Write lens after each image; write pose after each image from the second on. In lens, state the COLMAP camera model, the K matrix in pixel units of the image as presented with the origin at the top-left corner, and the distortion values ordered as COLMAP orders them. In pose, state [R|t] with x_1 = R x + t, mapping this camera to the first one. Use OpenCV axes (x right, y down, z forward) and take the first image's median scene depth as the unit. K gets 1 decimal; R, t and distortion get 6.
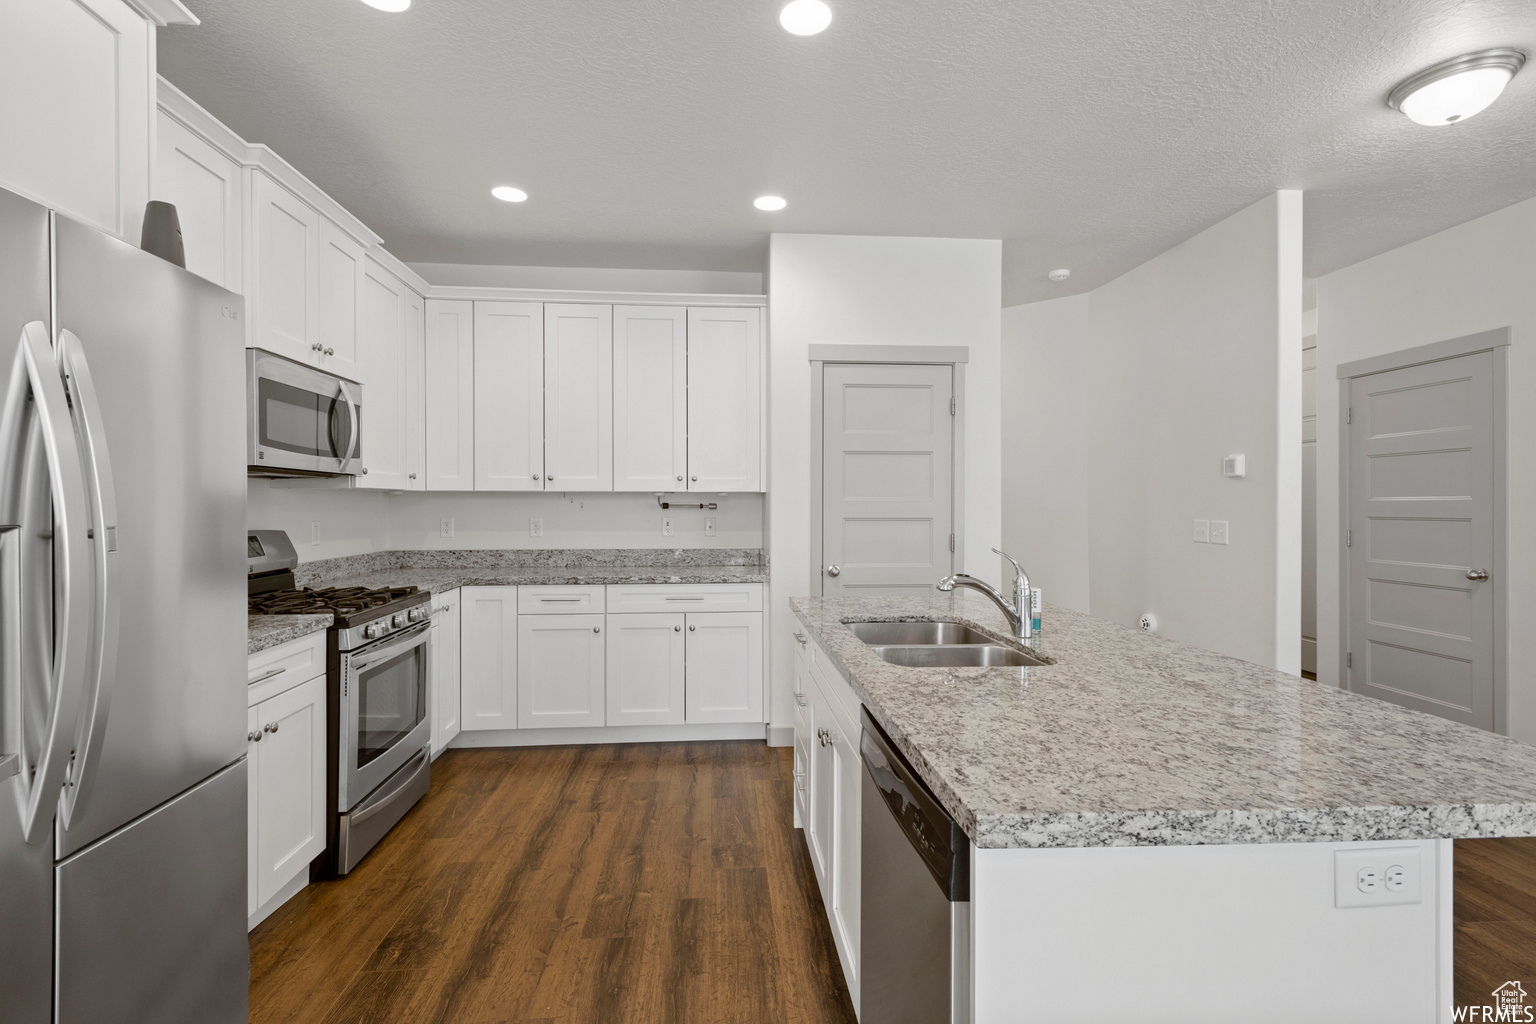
lens RADIAL K [[723.4, 0, 771.4], [0, 723.4, 507.4], [0, 0, 1]] dist [0.013464, -0.001175]
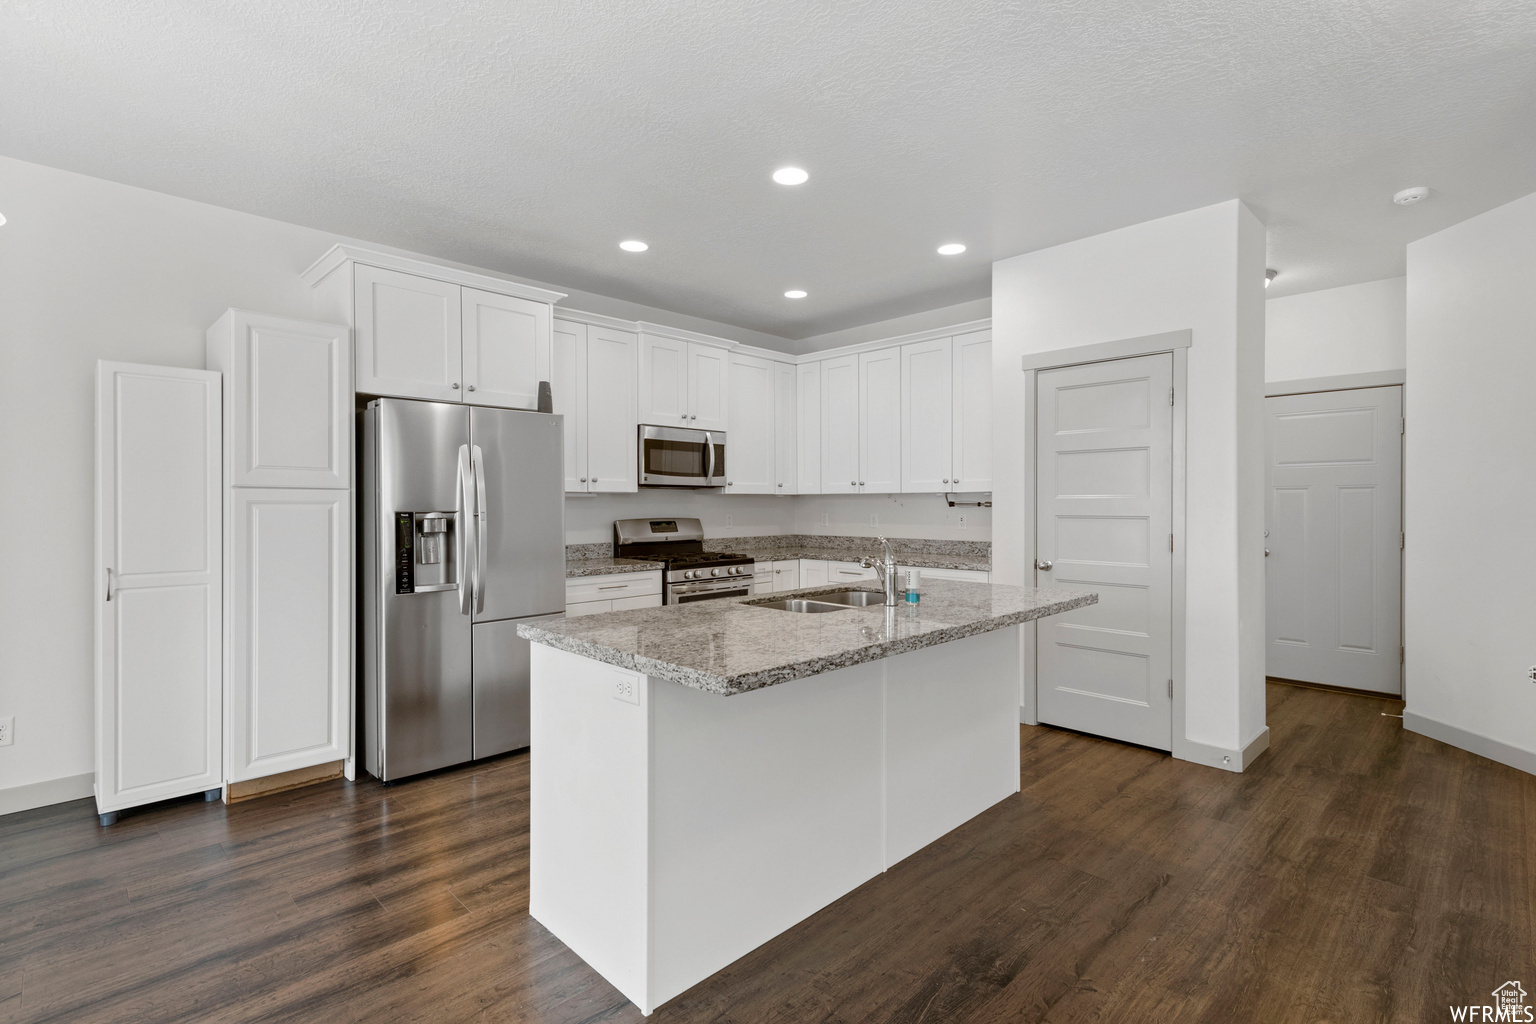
lens RADIAL K [[723.4, 0, 767.5], [0, 723.4, 510.4], [0, 0, 1]] dist [0.013464, -0.001175]
pose [[0.641372, 0.004622, -0.767216, 0.647641], [0.000387, 0.999980, 0.006348, 0.000583], [0.767230, -0.004368, 0.641357, 0.004499]]
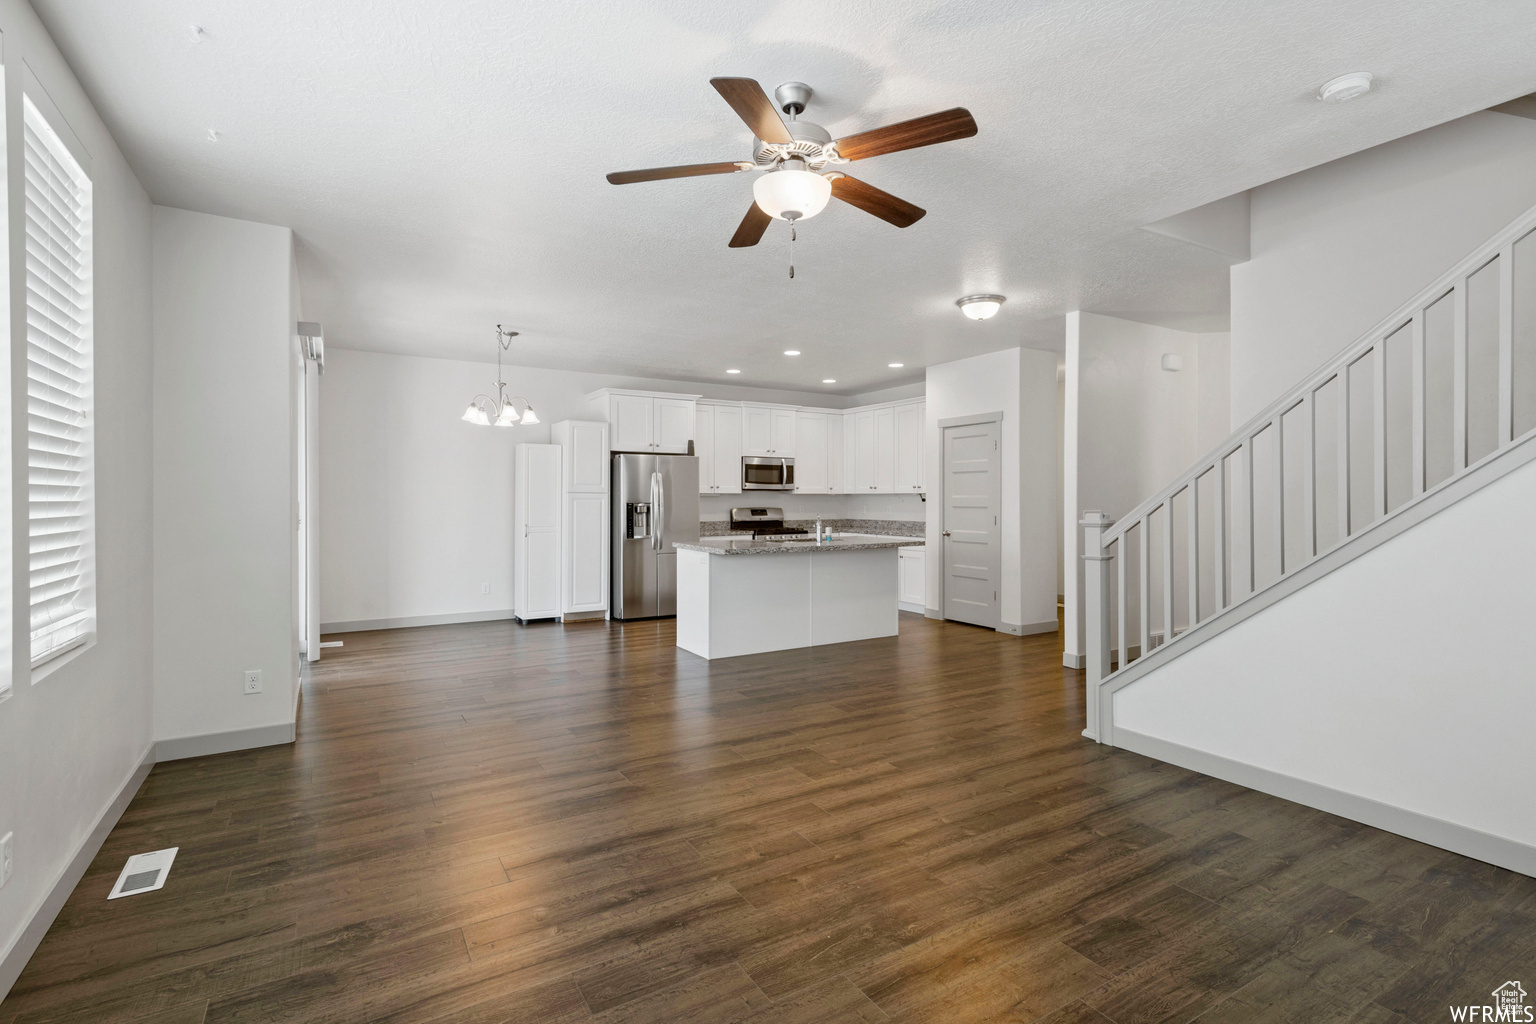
lens RADIAL K [[723.4, 0, 769.0], [0, 723.4, 502.3], [0, 0, 1]] dist [0.013464, -0.001175]
pose [[0.447141, 0.003334, -0.894457, 1.650029], [-0.002413, 0.999994, 0.002521, -0.000028], [0.894460, 0.001031, 0.447147, -0.318965]]
